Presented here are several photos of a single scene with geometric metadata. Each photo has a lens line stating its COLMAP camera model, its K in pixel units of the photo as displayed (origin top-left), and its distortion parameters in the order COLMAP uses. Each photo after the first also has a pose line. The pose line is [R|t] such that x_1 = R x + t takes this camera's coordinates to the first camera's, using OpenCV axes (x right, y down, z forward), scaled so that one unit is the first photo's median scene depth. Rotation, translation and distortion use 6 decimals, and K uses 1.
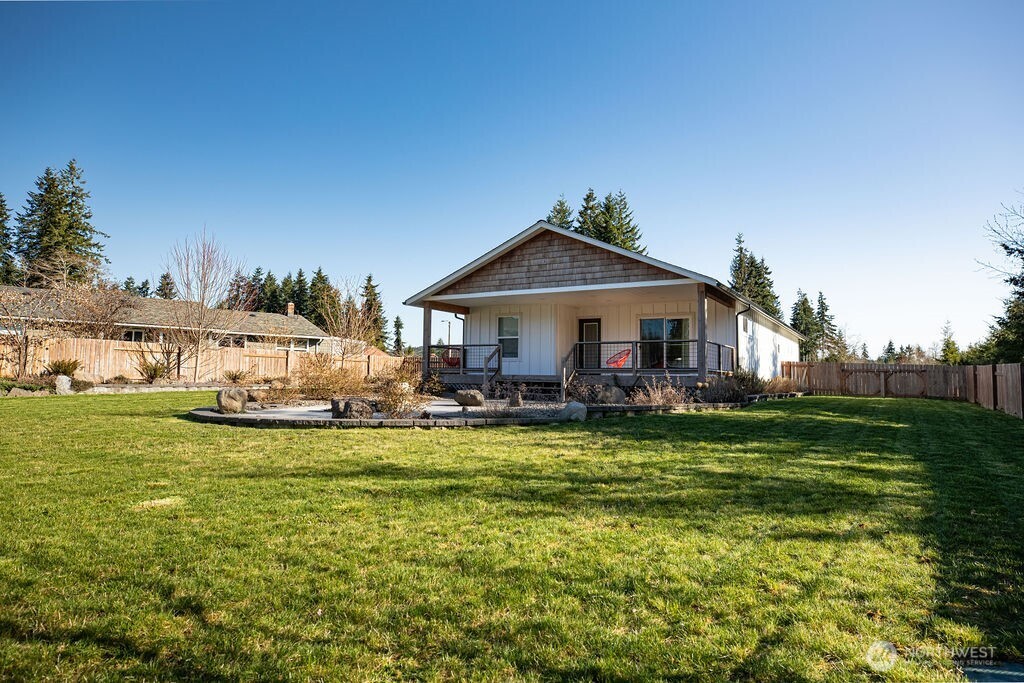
lens RADIAL K [[672.2, 0, 518.8], [0, 672.2, 335.6], [0, 0, 1]] dist [-0.005912, -0.001366]
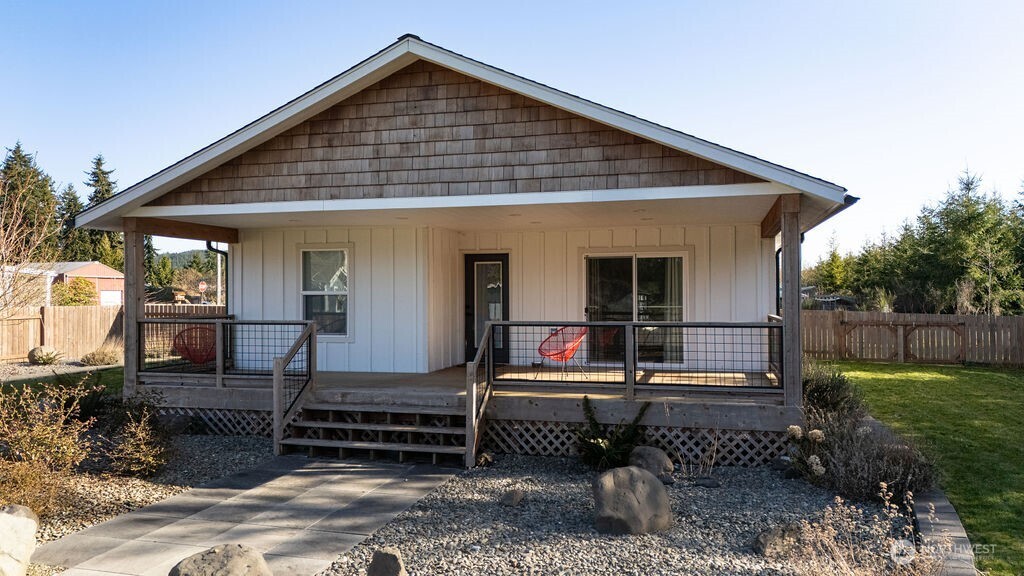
lens RADIAL K [[765.5, 0, 516.8], [0, 765.5, 288.2], [0, 0, 1]] dist [0.104189, -0.110655]
pose [[0.967303, -0.013967, 0.253240, -0.023138], [-0.002985, 0.997787, 0.066431, -0.039575], [-0.253607, -0.065014, 0.965120, 0.437573]]
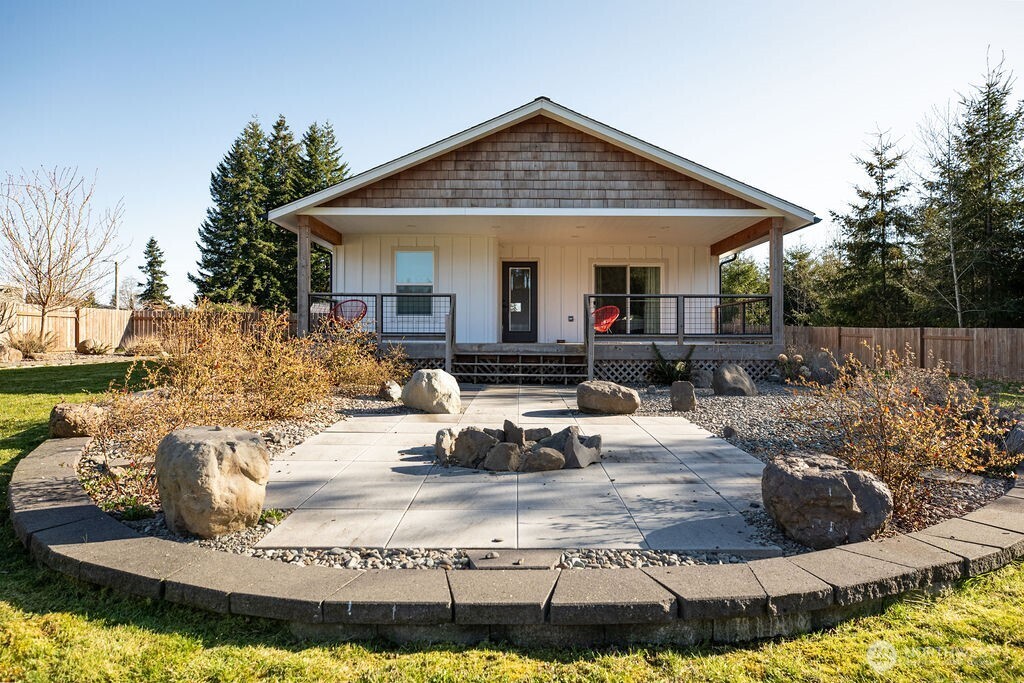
lens RADIAL K [[672.2, 0, 518.8], [0, 672.2, 335.6], [0, 0, 1]] dist [-0.005912, -0.001366]
pose [[0.865606, -0.003617, 0.500712, -0.262685], [-0.029418, 0.997879, 0.058065, 0.012339], [-0.499860, -0.064992, 0.863664, 0.398175]]
